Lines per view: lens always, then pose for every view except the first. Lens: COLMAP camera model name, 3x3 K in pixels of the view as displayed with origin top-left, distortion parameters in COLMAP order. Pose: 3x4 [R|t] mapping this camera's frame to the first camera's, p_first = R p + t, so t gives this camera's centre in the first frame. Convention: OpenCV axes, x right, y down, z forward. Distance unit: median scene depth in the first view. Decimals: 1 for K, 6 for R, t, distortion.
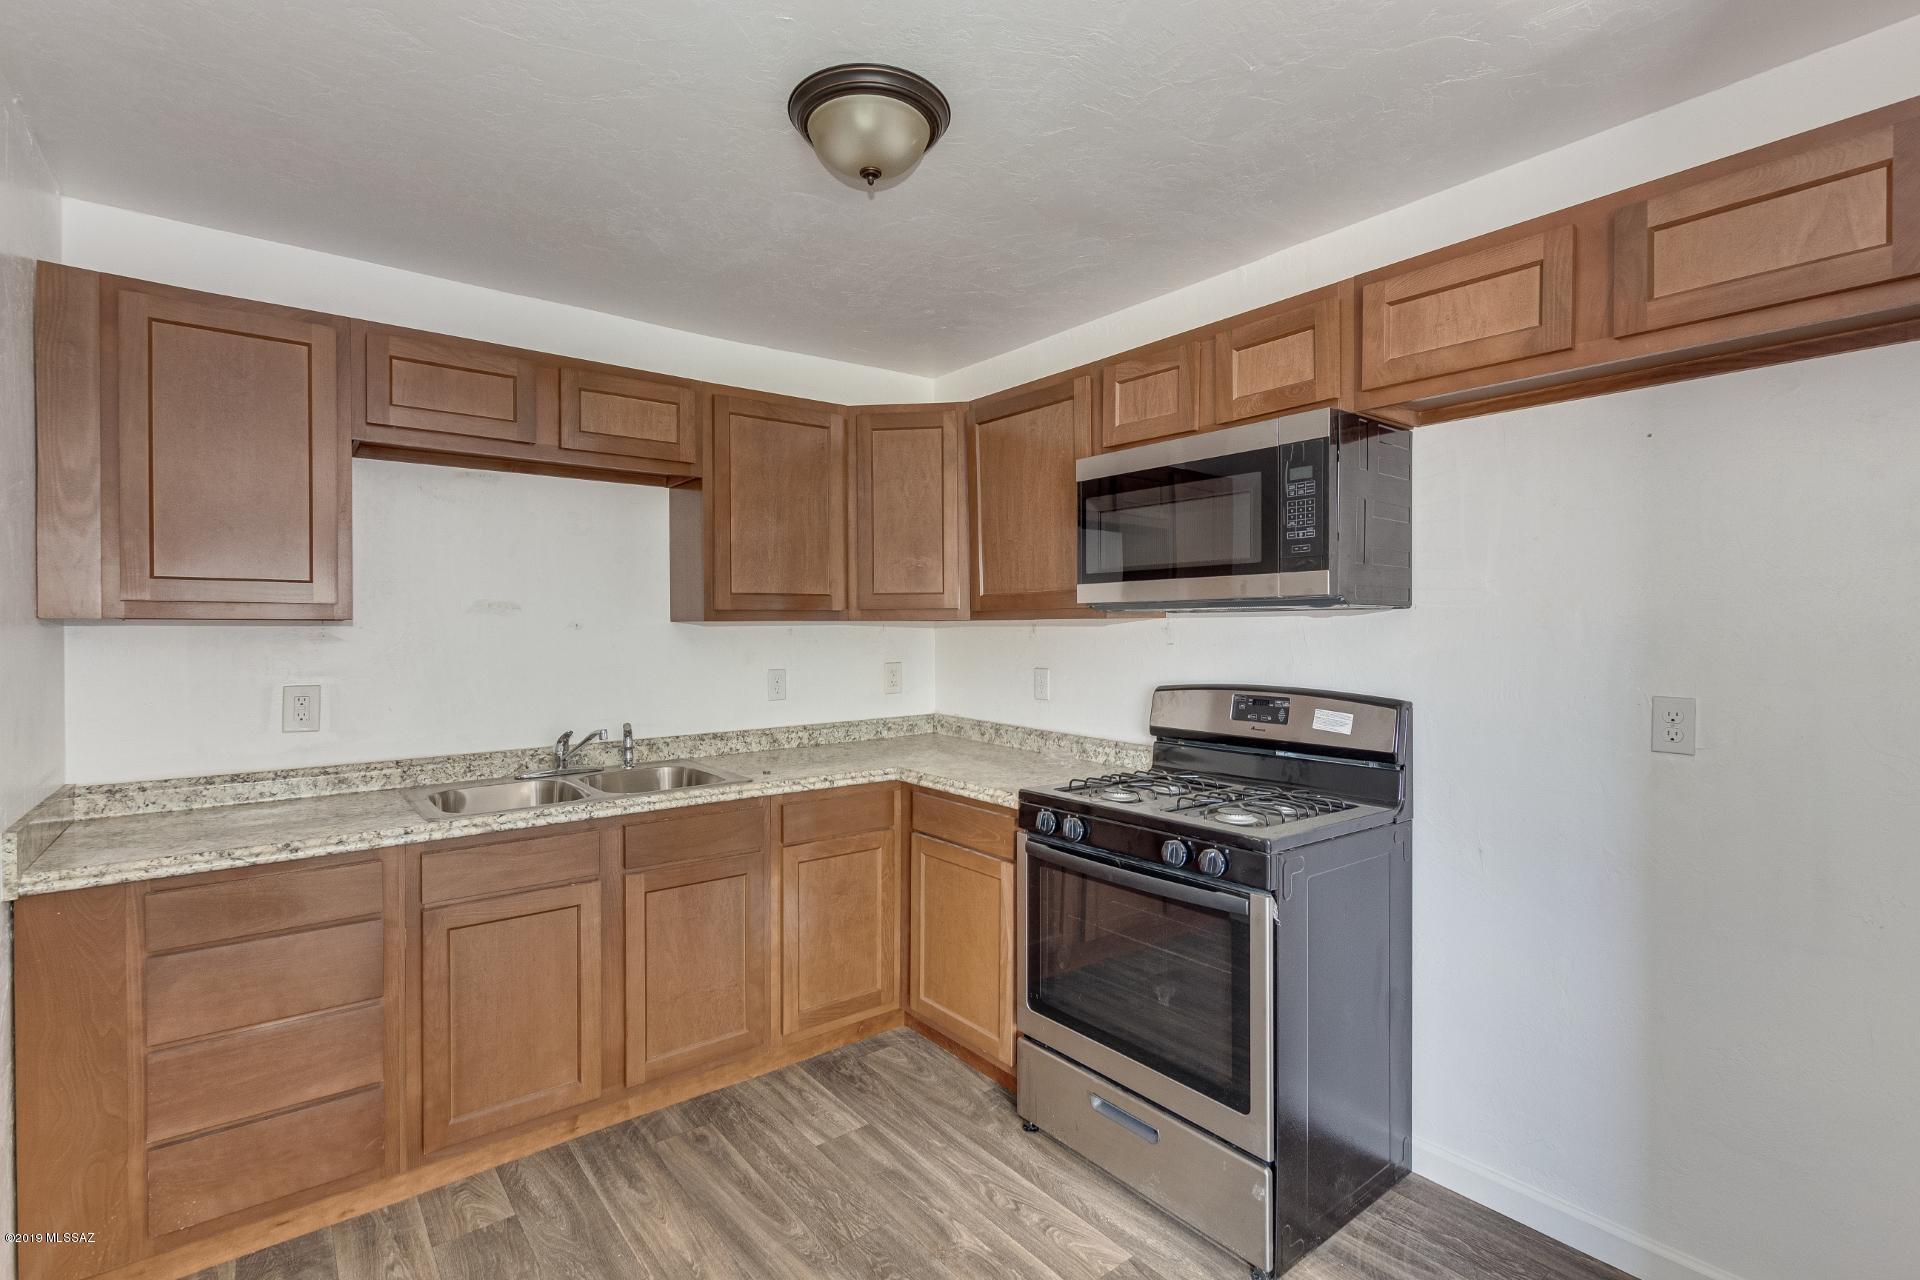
lens RADIAL K [[873.0, 0, 953.9], [0, 873.0, 628.4], [0, 0, 1]] dist [0.008389, -0.001458]
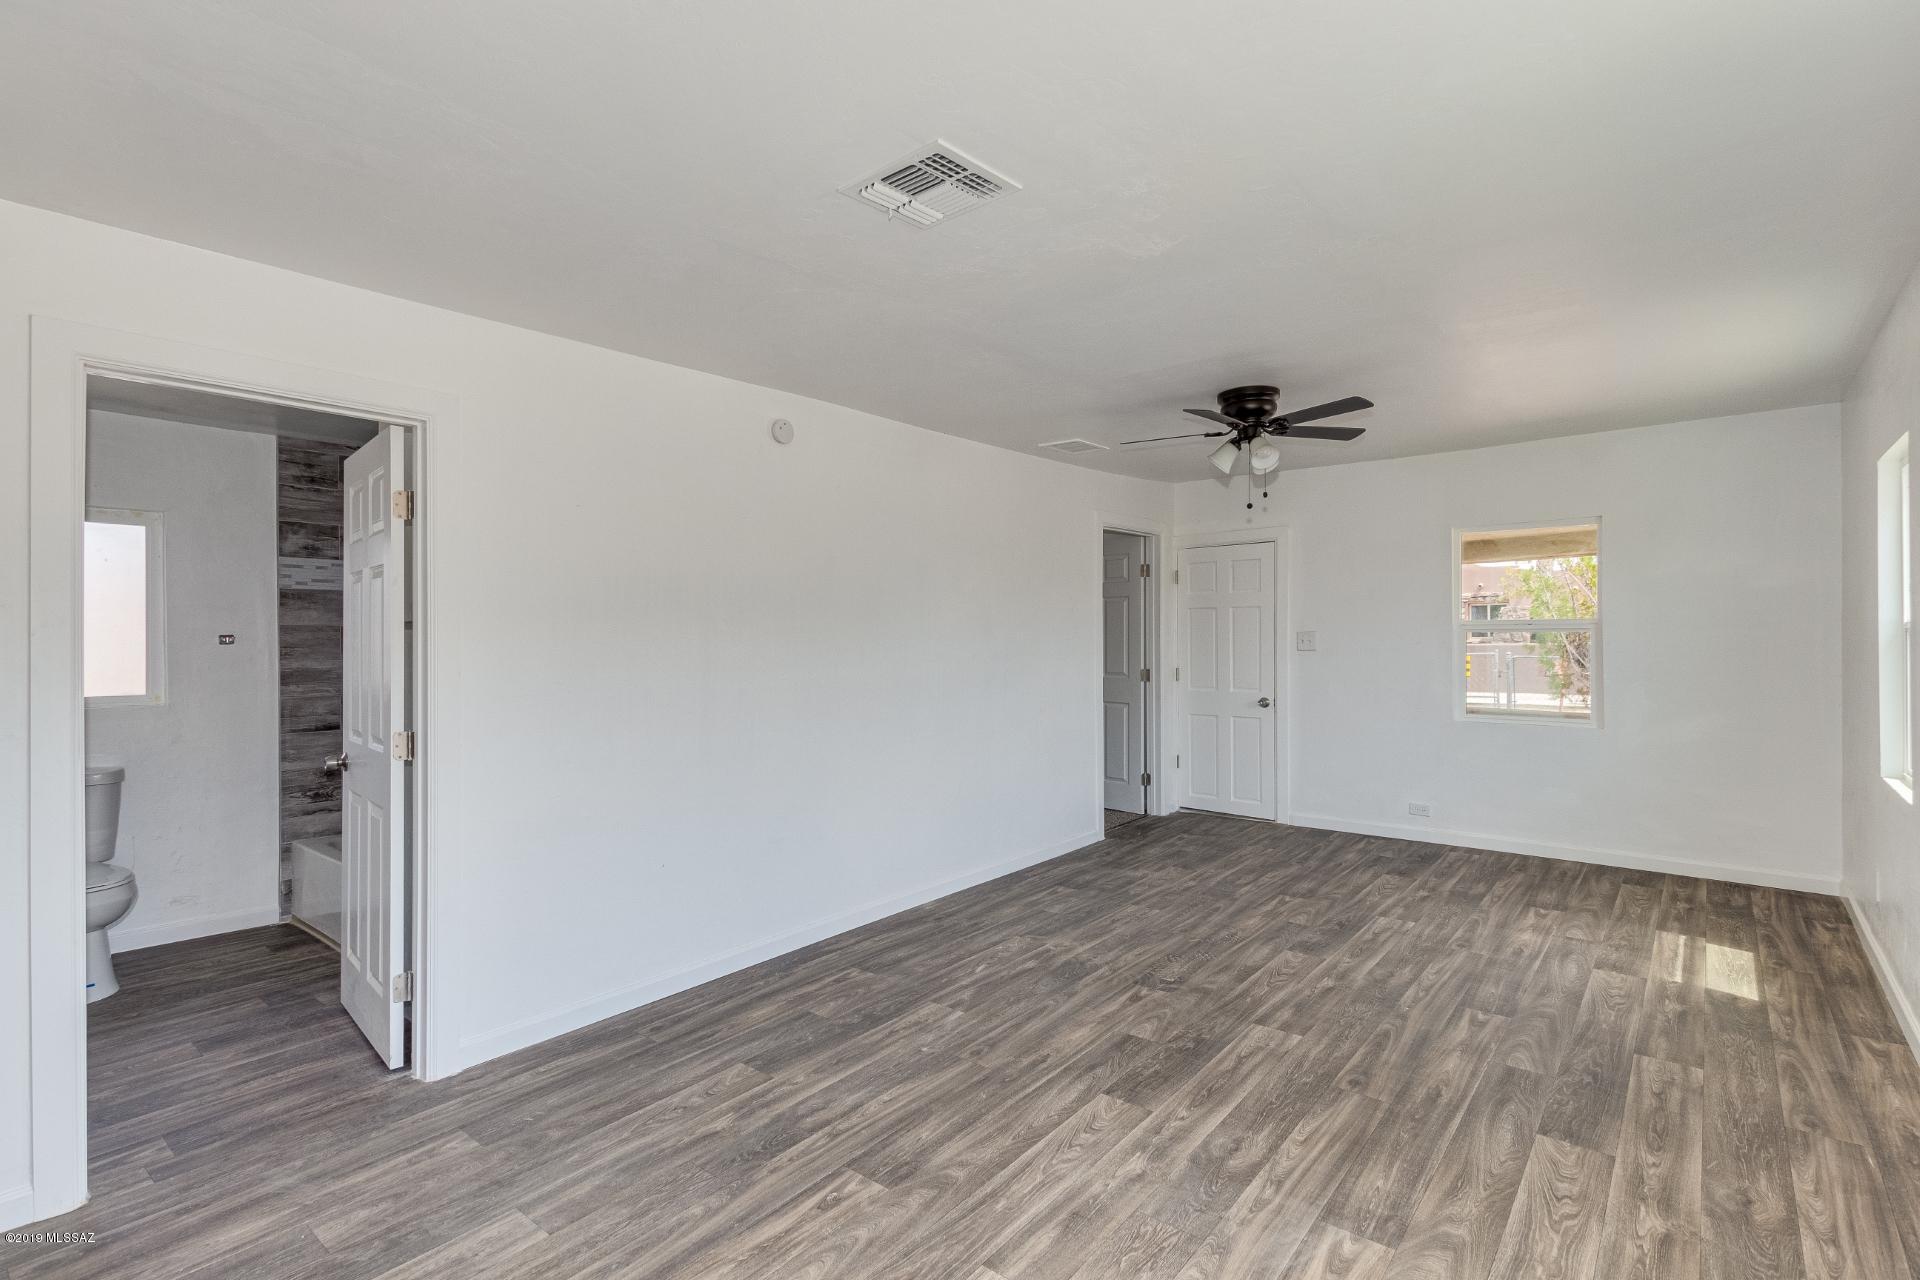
lens RADIAL K [[907.1, 0, 952.7], [0, 907.1, 643.9], [0, 0, 1]] dist [0.013735, -0.005195]
pose [[-0.205399, -0.003241, 0.978673, -1.279881], [0.006262, 0.999970, 0.004625, 0.016535], [-0.978658, 0.007078, -0.205372, 1.686777]]
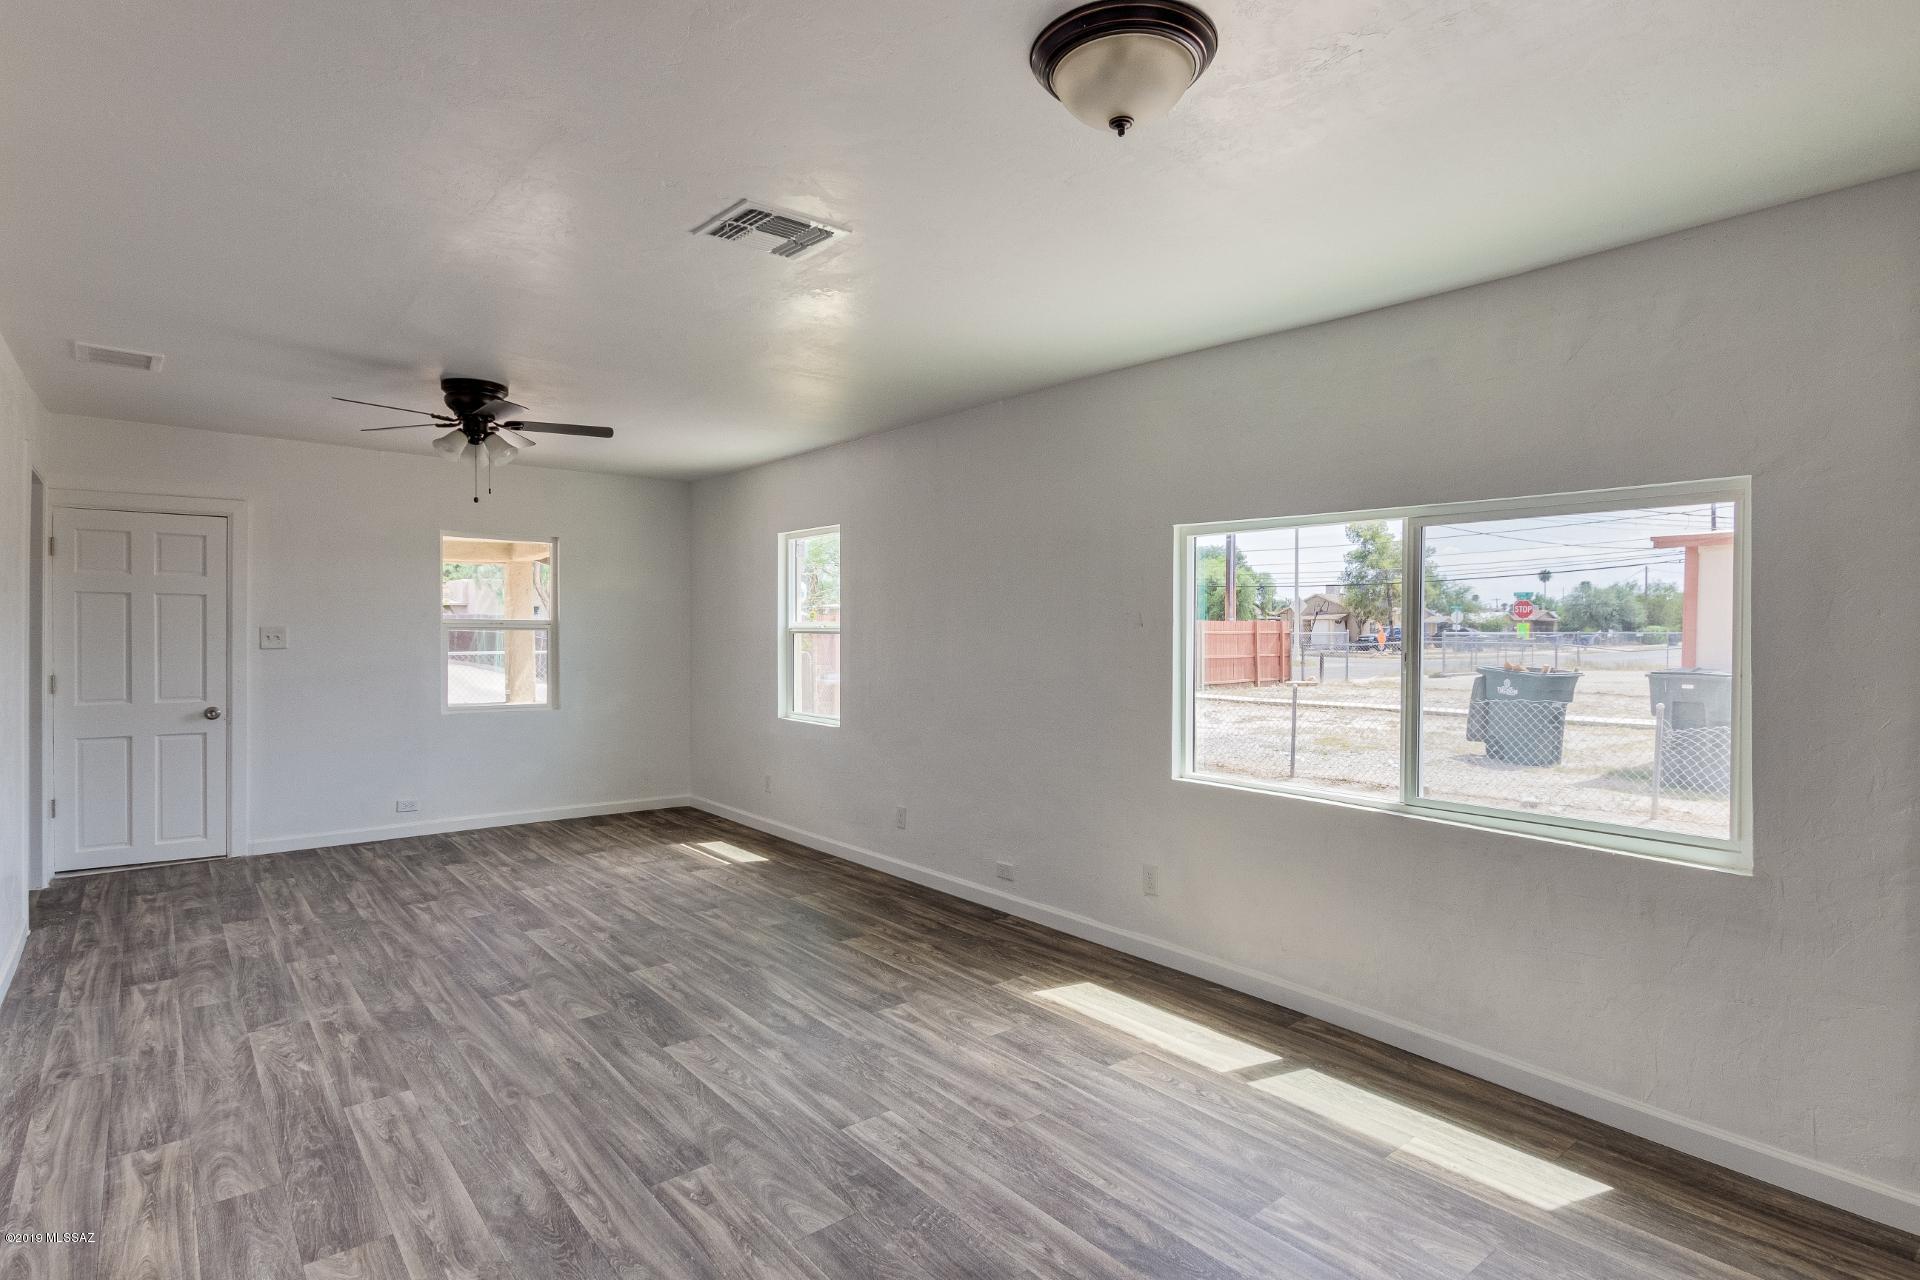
lens RADIAL K [[968.5, 0, 962.5], [0, 968.5, 638.8], [0, 0, 1]] dist [0.002245, -0.002504]
pose [[-0.999633, -0.001814, -0.027012, -0.595997], [-0.001898, 0.999993, 0.003086, 0.019163], [0.027006, 0.003136, -0.999630, 2.590703]]
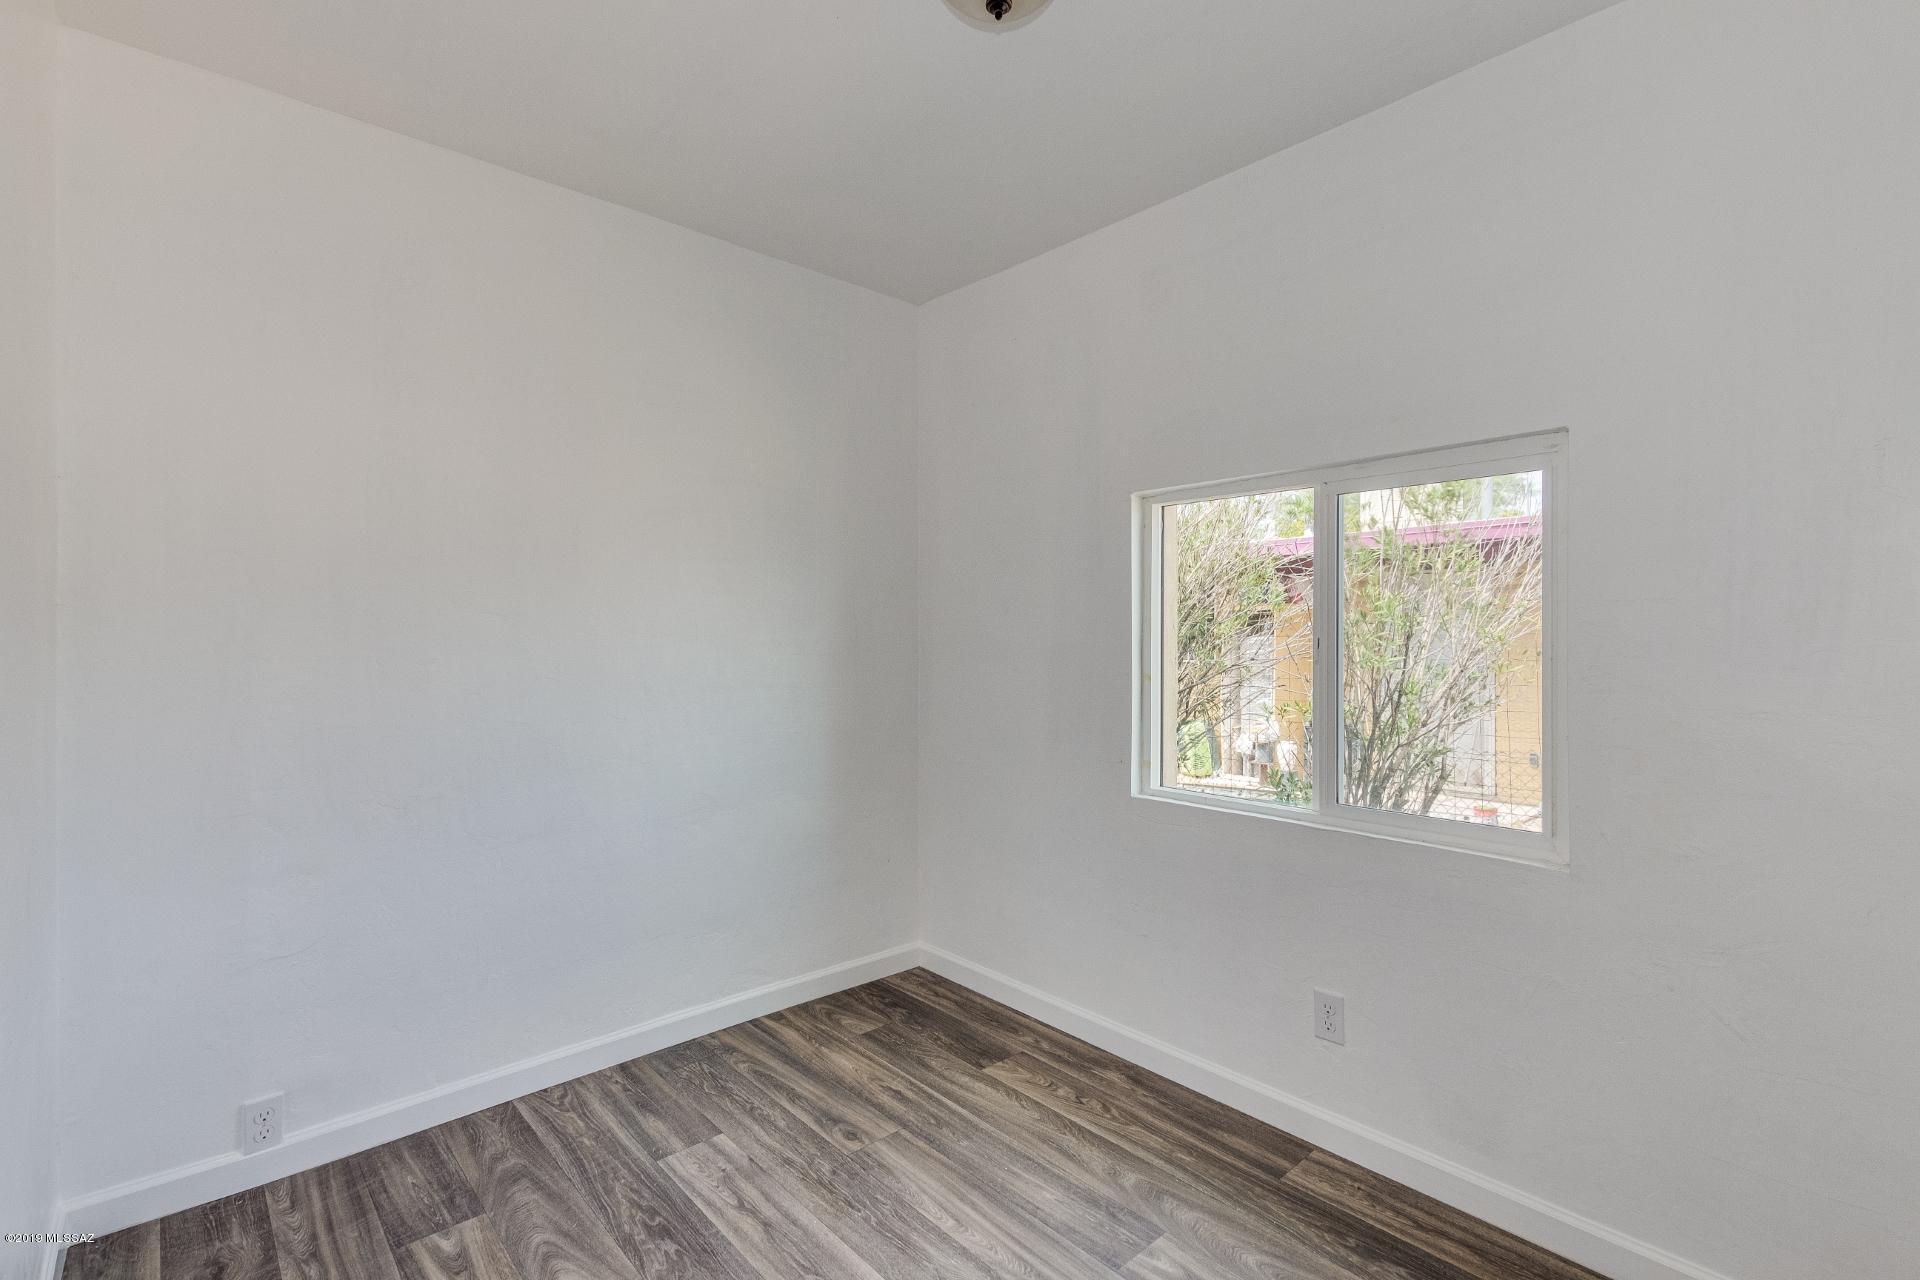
lens RADIAL K [[878.7, 0, 956.6], [0, 878.7, 636.3], [0, 0, 1]] dist [-0.002264, -0.000451]
pose [[-0.997799, 0.000641, -0.066313, -0.328212], [0.000602, 1.000000, 0.000615, 0.065956], [0.066313, 0.000573, -0.997799, 1.859277]]
